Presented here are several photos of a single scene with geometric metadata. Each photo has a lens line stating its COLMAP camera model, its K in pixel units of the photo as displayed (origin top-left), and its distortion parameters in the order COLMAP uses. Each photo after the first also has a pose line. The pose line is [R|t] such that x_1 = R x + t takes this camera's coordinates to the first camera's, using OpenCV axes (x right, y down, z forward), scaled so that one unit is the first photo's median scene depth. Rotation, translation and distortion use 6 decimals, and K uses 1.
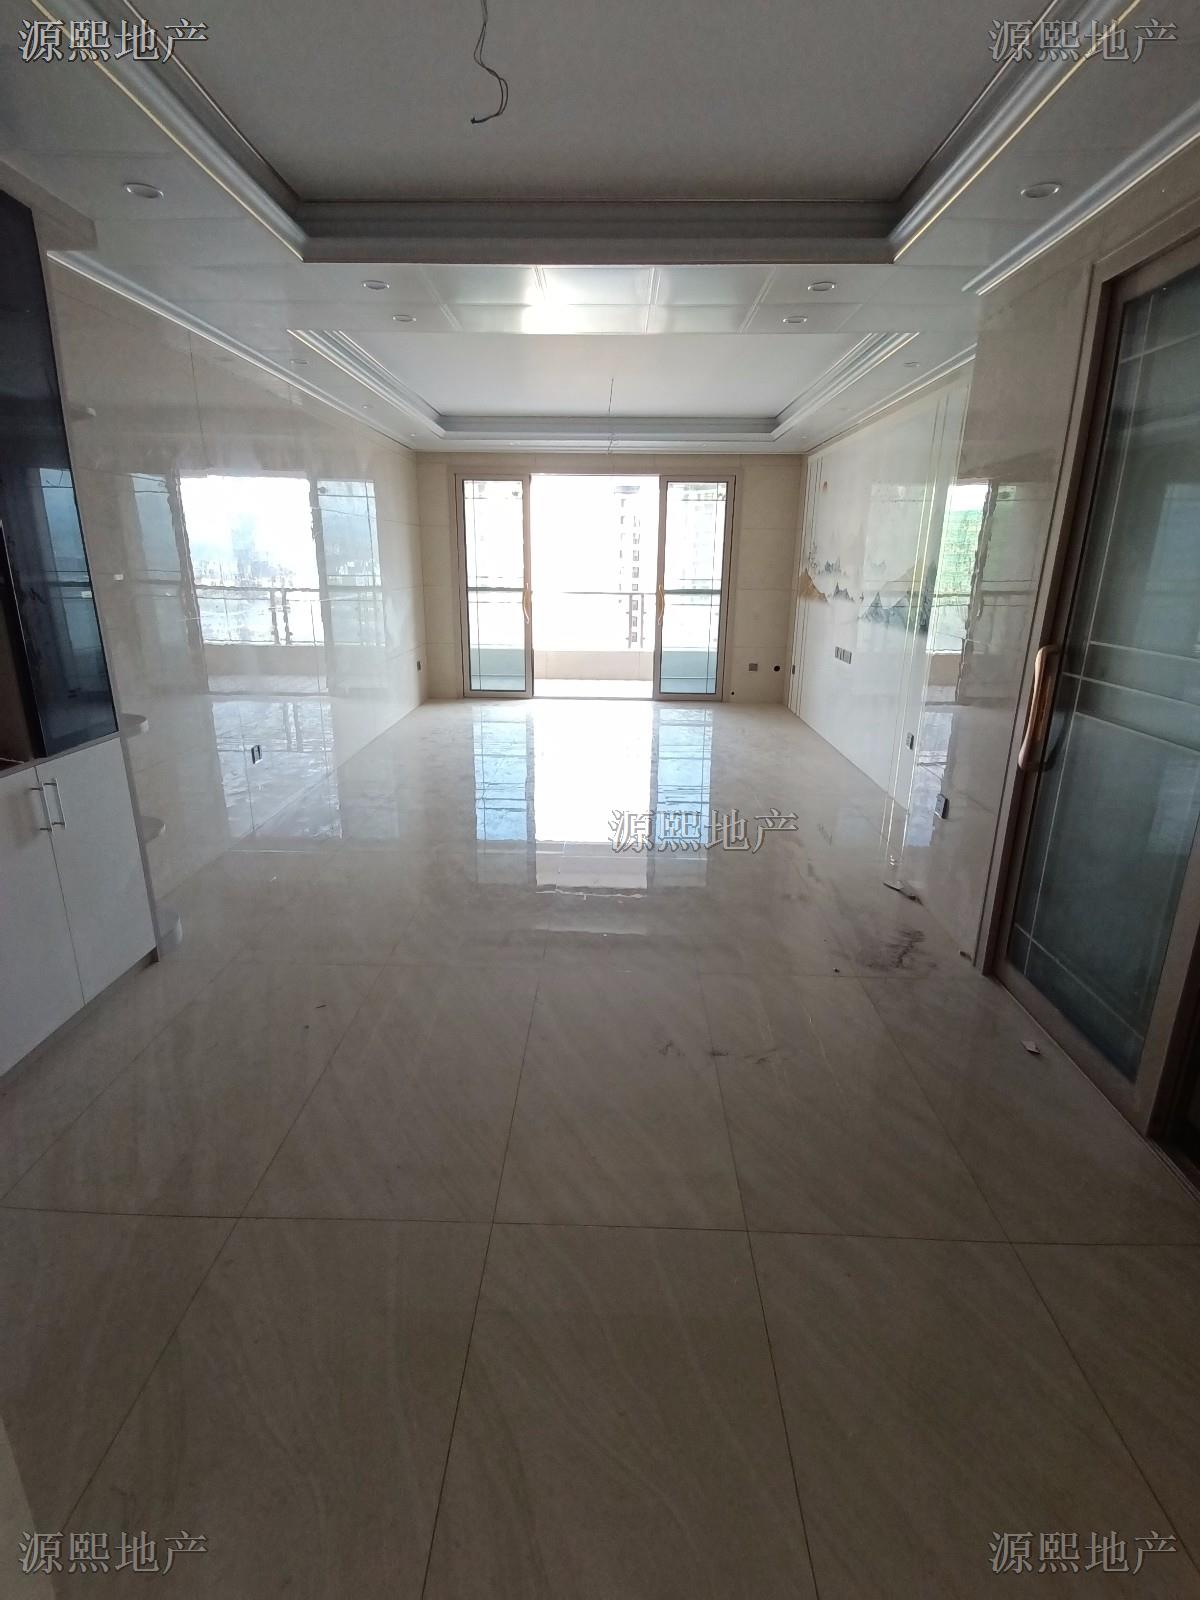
lens RADIAL K [[783.4, 0, 601.9], [0, 783.4, 800.9], [0, 0, 1]] dist [0.033744, 0.001512]
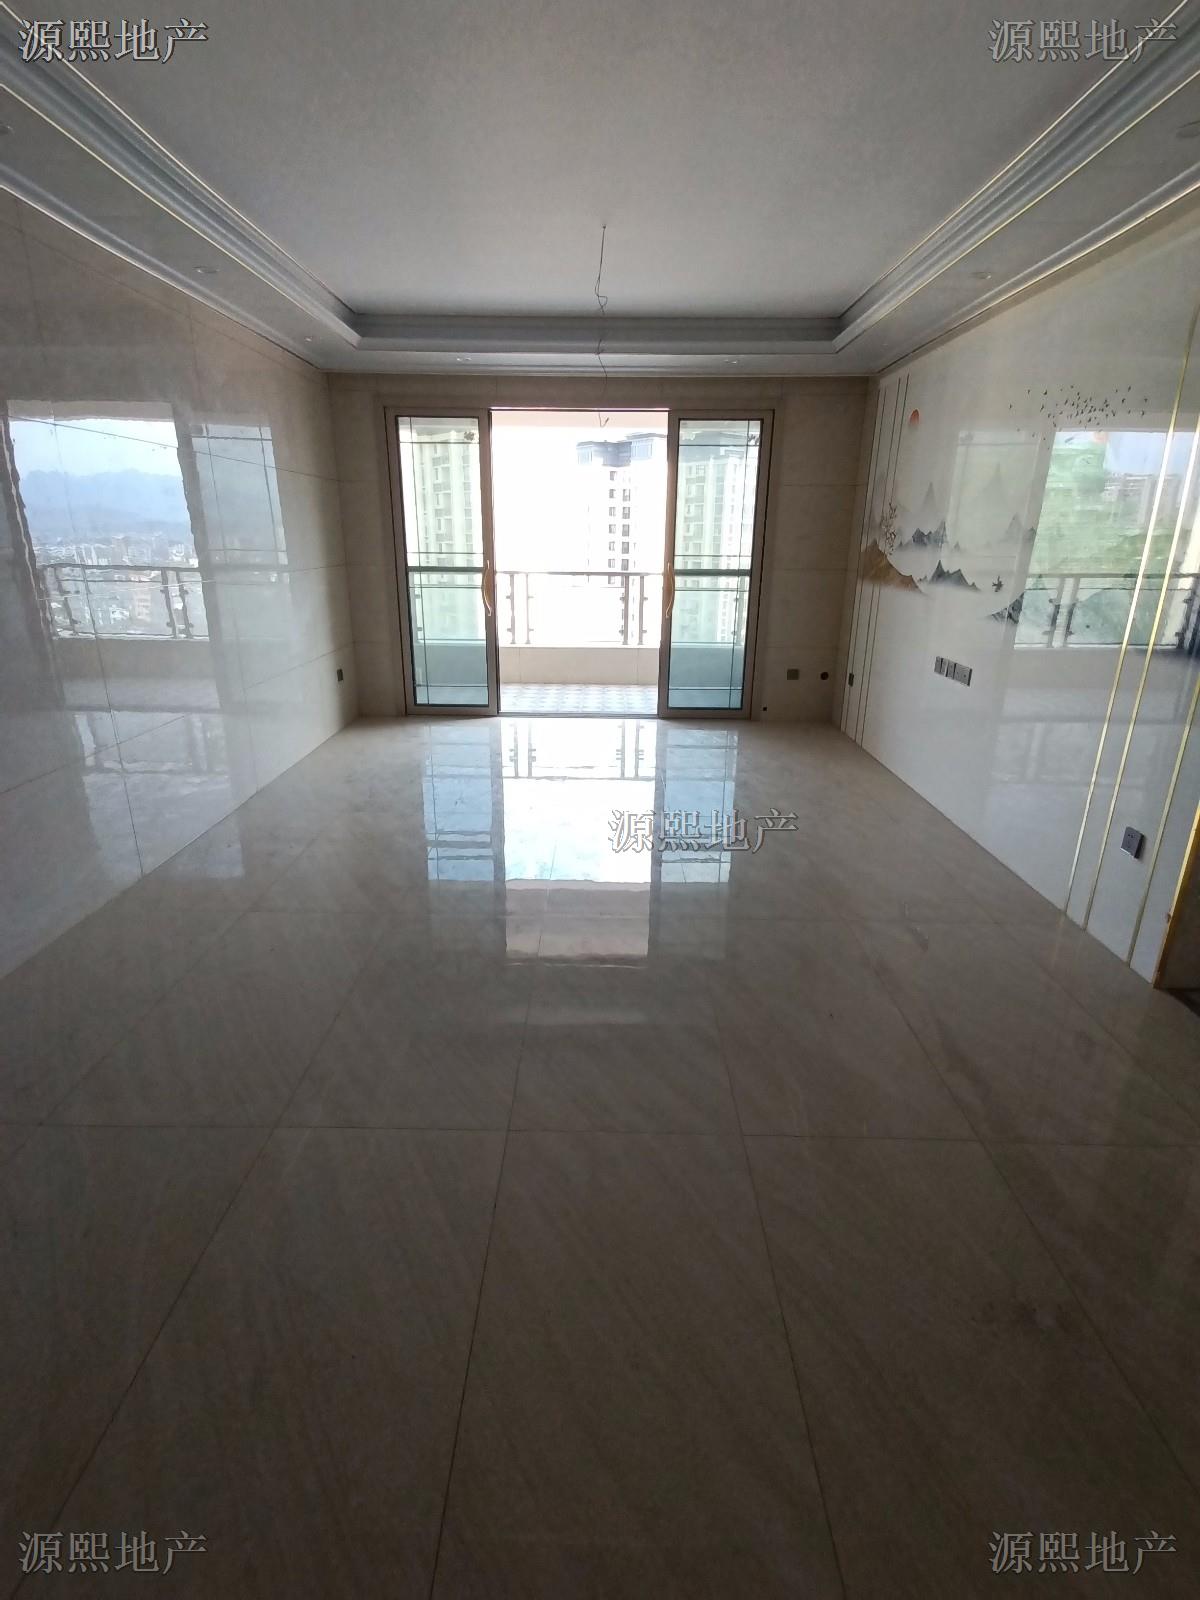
lens RADIAL K [[783.4, 0, 598.5], [0, 783.4, 805.6], [0, 0, 1]] dist [0.033744, 0.001512]
pose [[0.999964, -0.003214, 0.007884, 0.001966], [0.002928, 0.999348, 0.035991, -0.073916], [-0.007995, -0.035967, 0.999321, 0.254194]]
